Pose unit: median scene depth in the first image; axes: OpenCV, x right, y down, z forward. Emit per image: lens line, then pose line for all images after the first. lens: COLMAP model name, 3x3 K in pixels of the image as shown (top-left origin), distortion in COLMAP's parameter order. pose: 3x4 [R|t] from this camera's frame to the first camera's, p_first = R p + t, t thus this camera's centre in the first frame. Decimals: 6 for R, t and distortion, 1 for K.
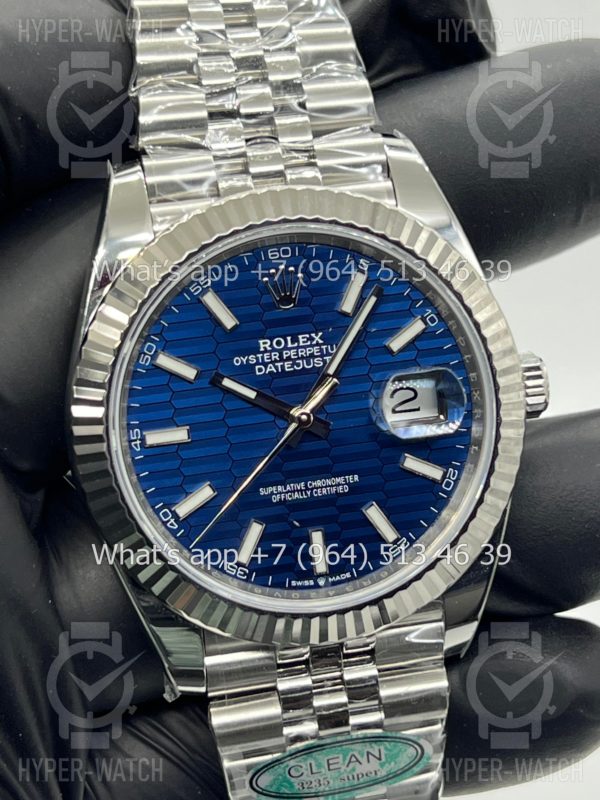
lens RADIAL K [[1898.6, 0, 301.0], [0, 1898.6, 401.9], [0, 0, 1]] dist [0.247813, 0.000000]
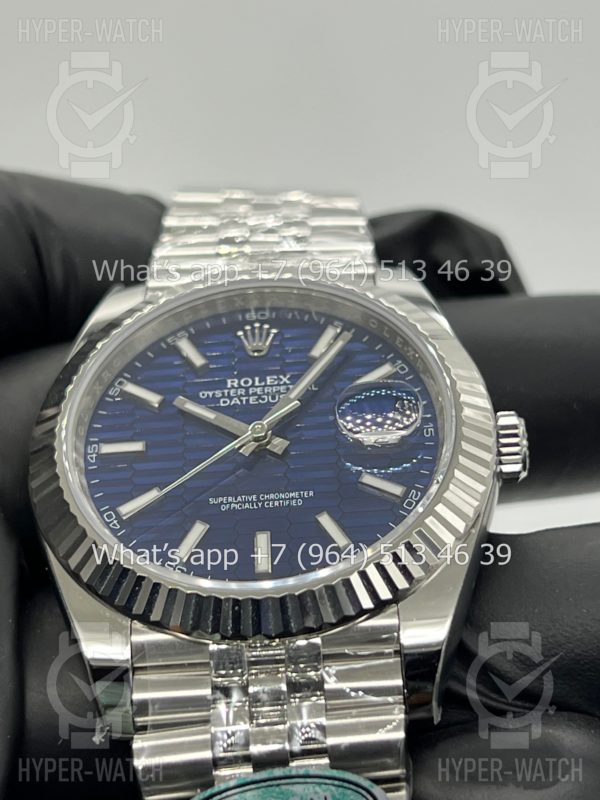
lens RADIAL K [[1898.6, 0, 300.6], [0, 1898.6, 394.1], [0, 0, 1]] dist [0.247813, 0.000000]
pose [[0.970084, -0.067431, -0.233216, 0.250925], [-0.103136, 0.755179, -0.647355, 0.623527], [0.219772, 0.652042, 0.725632, 0.274358]]
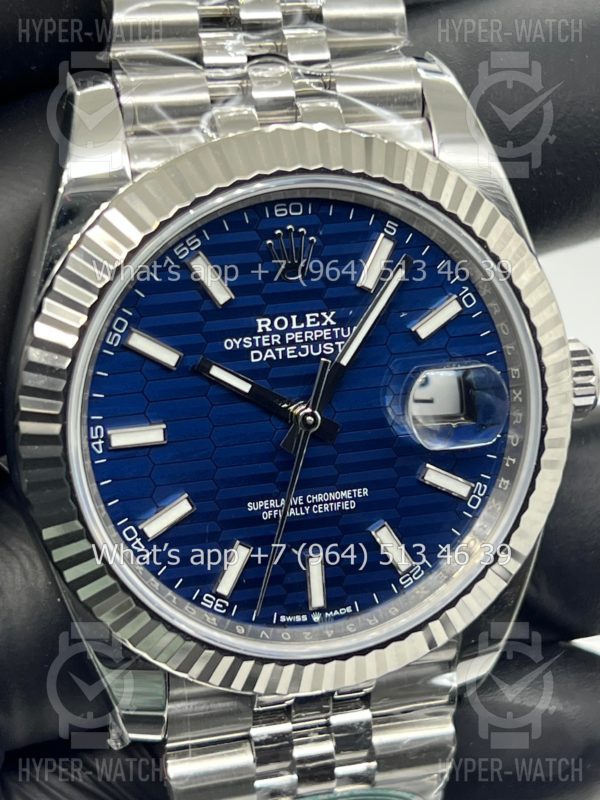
lens RADIAL K [[1898.6, 0, 295.3], [0, 1898.6, 403.4], [0, 0, 1]] dist [0.247813, 0.000000]
pose [[0.992699, 0.040430, 0.113640, -0.094298], [-0.052210, 0.993343, 0.102682, -0.079040], [-0.108732, -0.107865, 0.988202, 0.209645]]
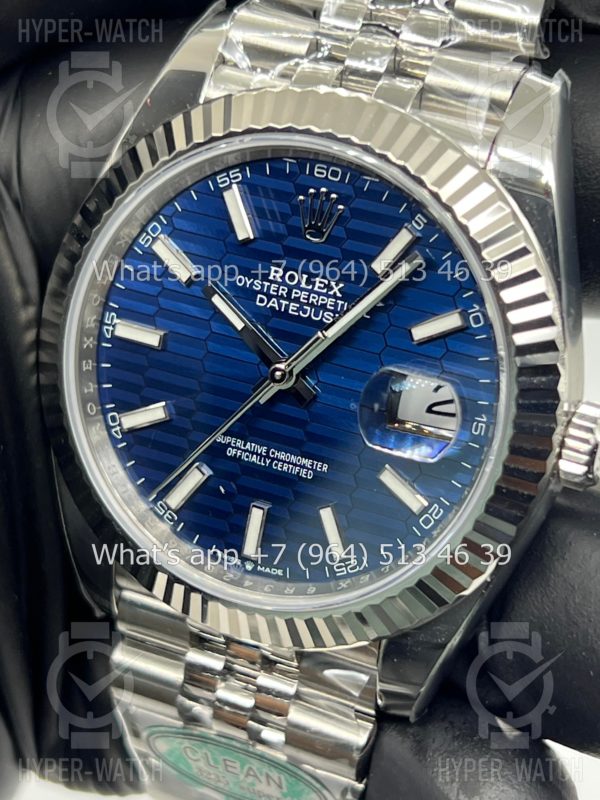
lens RADIAL K [[1898.6, 0, 298.4], [0, 1898.6, 402.9], [0, 0, 1]] dist [0.247813, 0.000000]
pose [[0.812405, 0.382139, -0.440418, 0.367183], [-0.326918, 0.923941, 0.198637, -0.143182], [0.482828, -0.017393, 0.875543, 0.287498]]
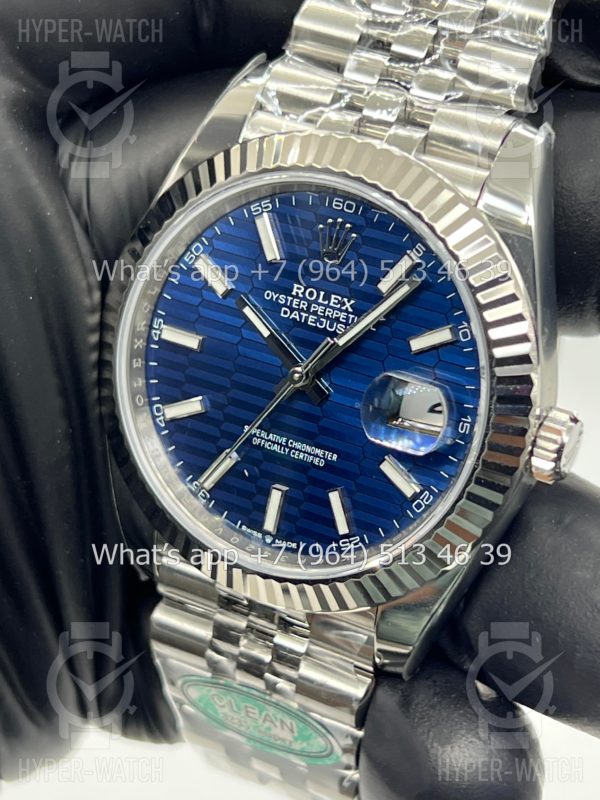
lens RADIAL K [[1898.6, 0, 305.3], [0, 1898.6, 412.4], [0, 0, 1]] dist [0.247813, 0.000000]
pose [[0.775656, 0.409678, -0.480128, 0.464670], [-0.347318, 0.912229, 0.217276, -0.181586], [0.526999, -0.001774, 0.849864, 0.189131]]
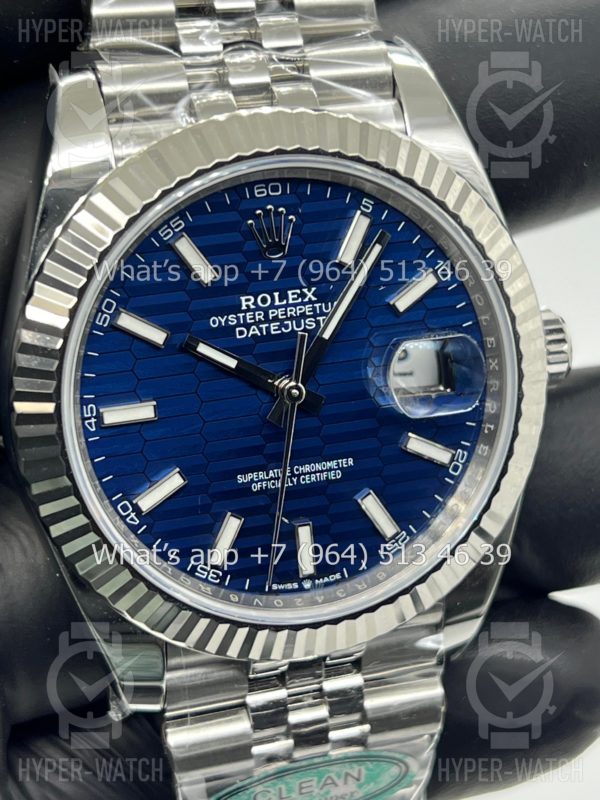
lens RADIAL K [[1898.6, 0, 296.8], [0, 1898.6, 403.1], [0, 0, 1]] dist [0.247813, 0.000000]
pose [[0.991476, 0.009039, 0.129973, -0.103678], [-0.021293, 0.995419, 0.093204, -0.063247], [-0.128535, -0.095177, 0.987127, 0.181405]]
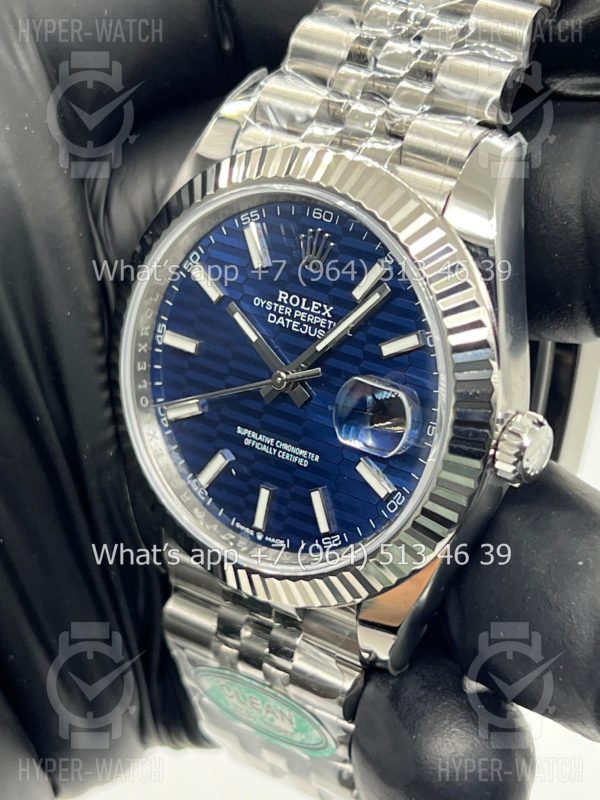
lens RADIAL K [[1898.6, 0, 303.2], [0, 1898.6, 396.1], [0, 0, 1]] dist [0.247813, 0.000000]
pose [[0.690773, 0.411011, -0.594897, 0.596252], [-0.317692, 0.911588, 0.260919, -0.243477], [0.649541, 0.008758, 0.760276, 0.251341]]
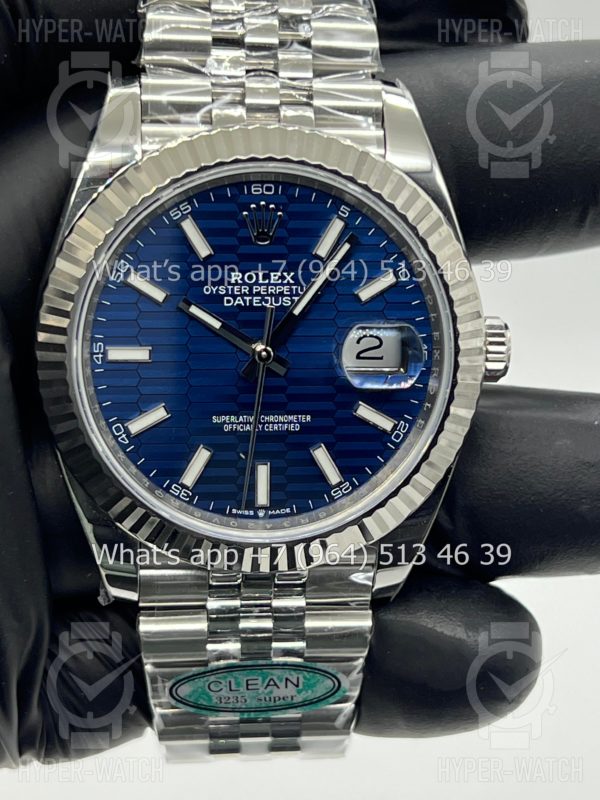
lens RADIAL K [[1898.6, 0, 303.7], [0, 1898.6, 395.8], [0, 0, 1]] dist [0.247813, 0.000000]
pose [[0.990294, 0.137664, -0.019125, 0.044548], [-0.135826, 0.987748, 0.076843, -0.050240], [0.029469, -0.073500, 0.996860, -0.017206]]
